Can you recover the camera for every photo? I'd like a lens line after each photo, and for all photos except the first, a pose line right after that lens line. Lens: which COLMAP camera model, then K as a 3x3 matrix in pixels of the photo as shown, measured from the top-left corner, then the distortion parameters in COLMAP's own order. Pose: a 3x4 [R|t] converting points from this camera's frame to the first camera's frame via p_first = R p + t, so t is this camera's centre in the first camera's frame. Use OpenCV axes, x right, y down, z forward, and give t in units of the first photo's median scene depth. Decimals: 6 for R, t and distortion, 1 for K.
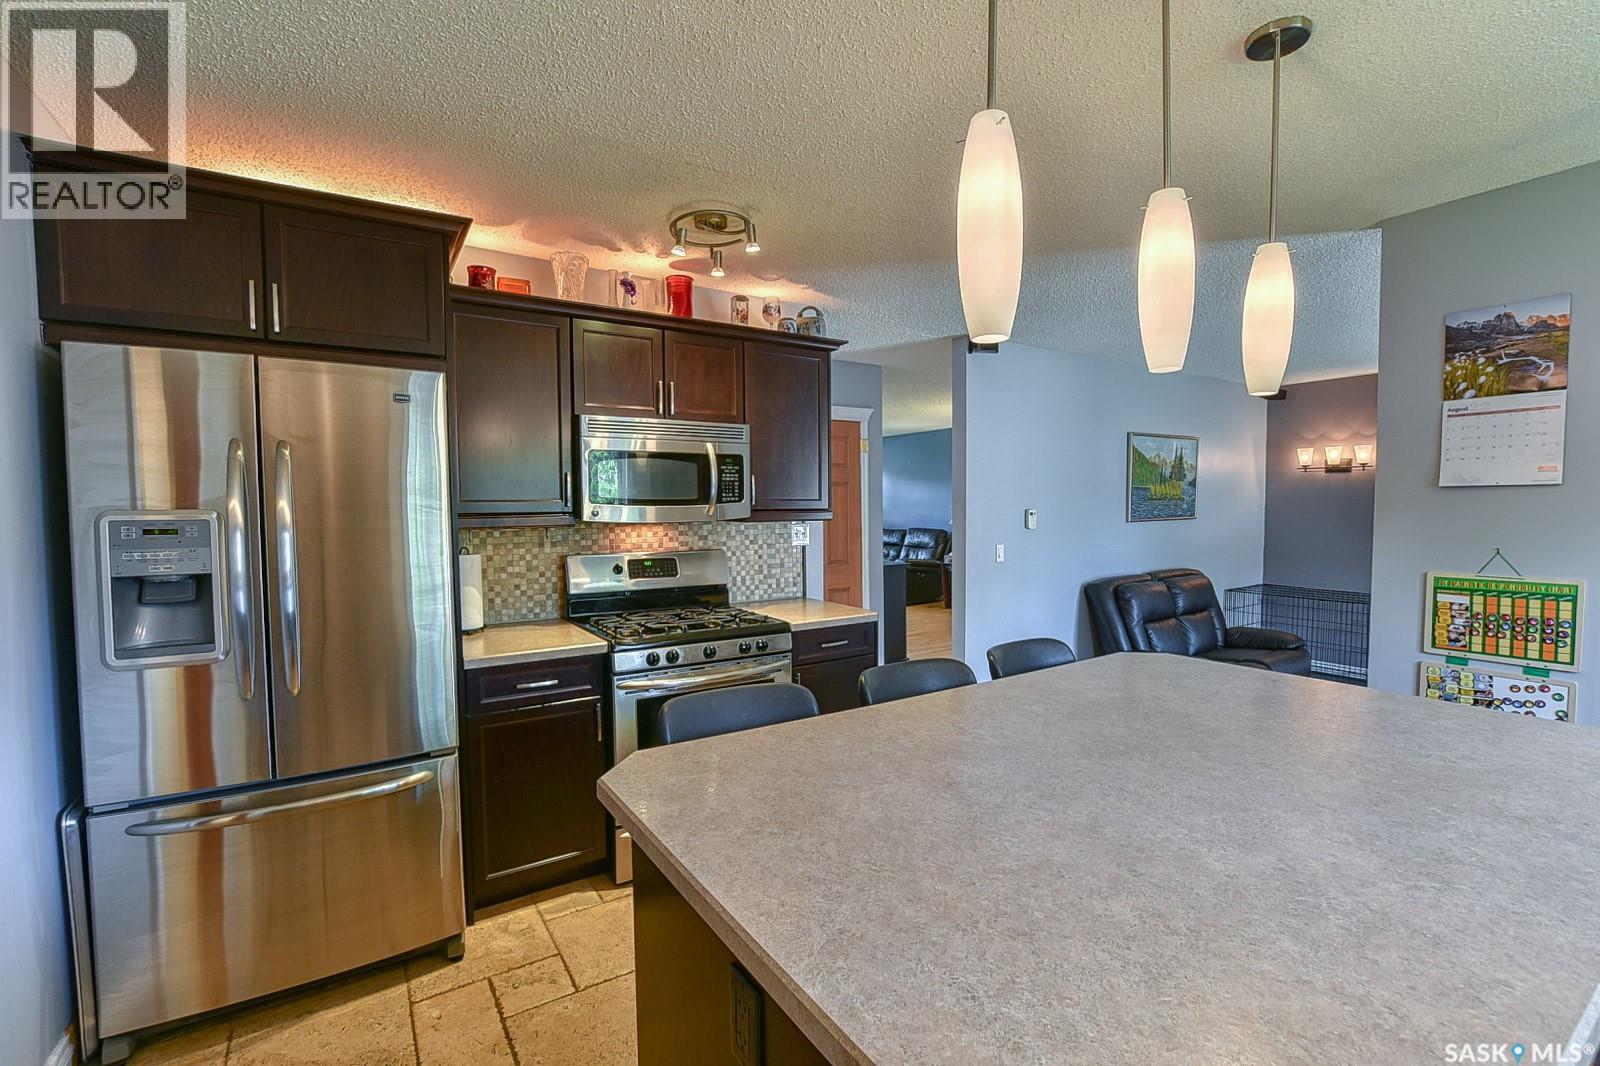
lens RADIAL K [[702.0, 0, 799.5], [0, 702.0, 534.4], [0, 0, 1]] dist [-0.022315, 0.004525]
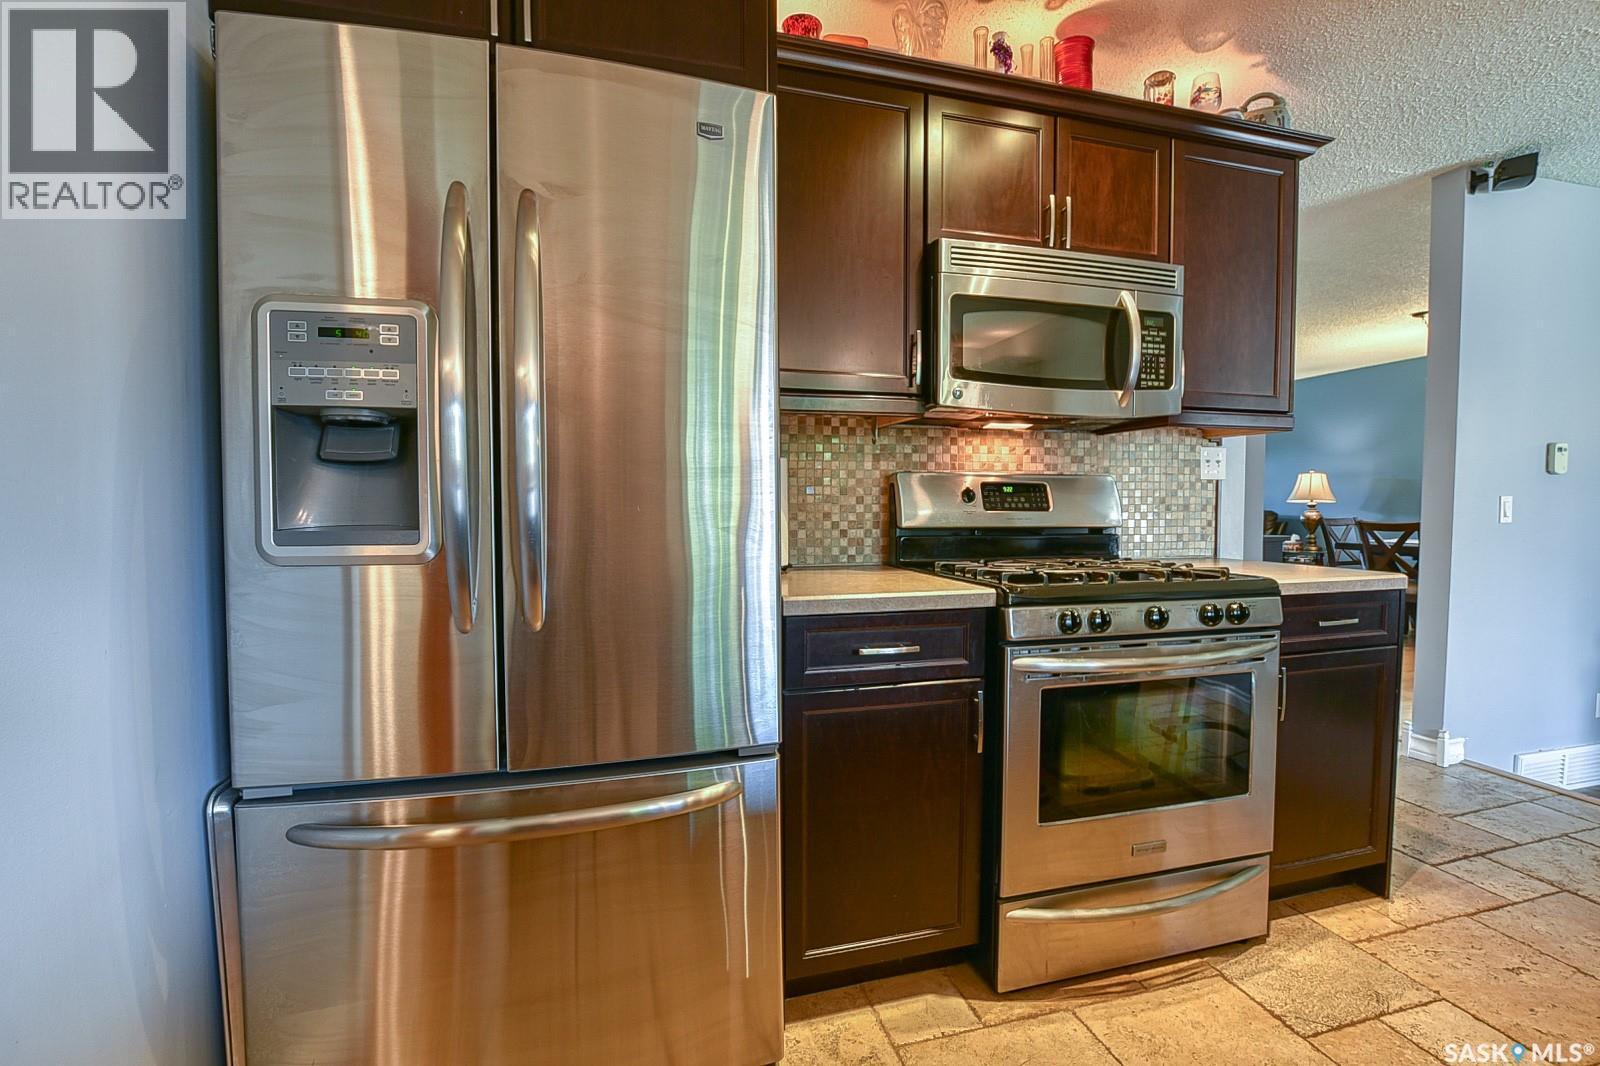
lens RADIAL K [[702.0, 0, 802.5], [0, 702.0, 526.4], [0, 0, 1]] dist [-0.022315, 0.004525]
pose [[0.953456, 0.014734, -0.301173, -0.218248], [-0.017862, 0.999811, -0.007632, 0.092871], [0.301004, 0.012657, 0.953539, 0.325676]]
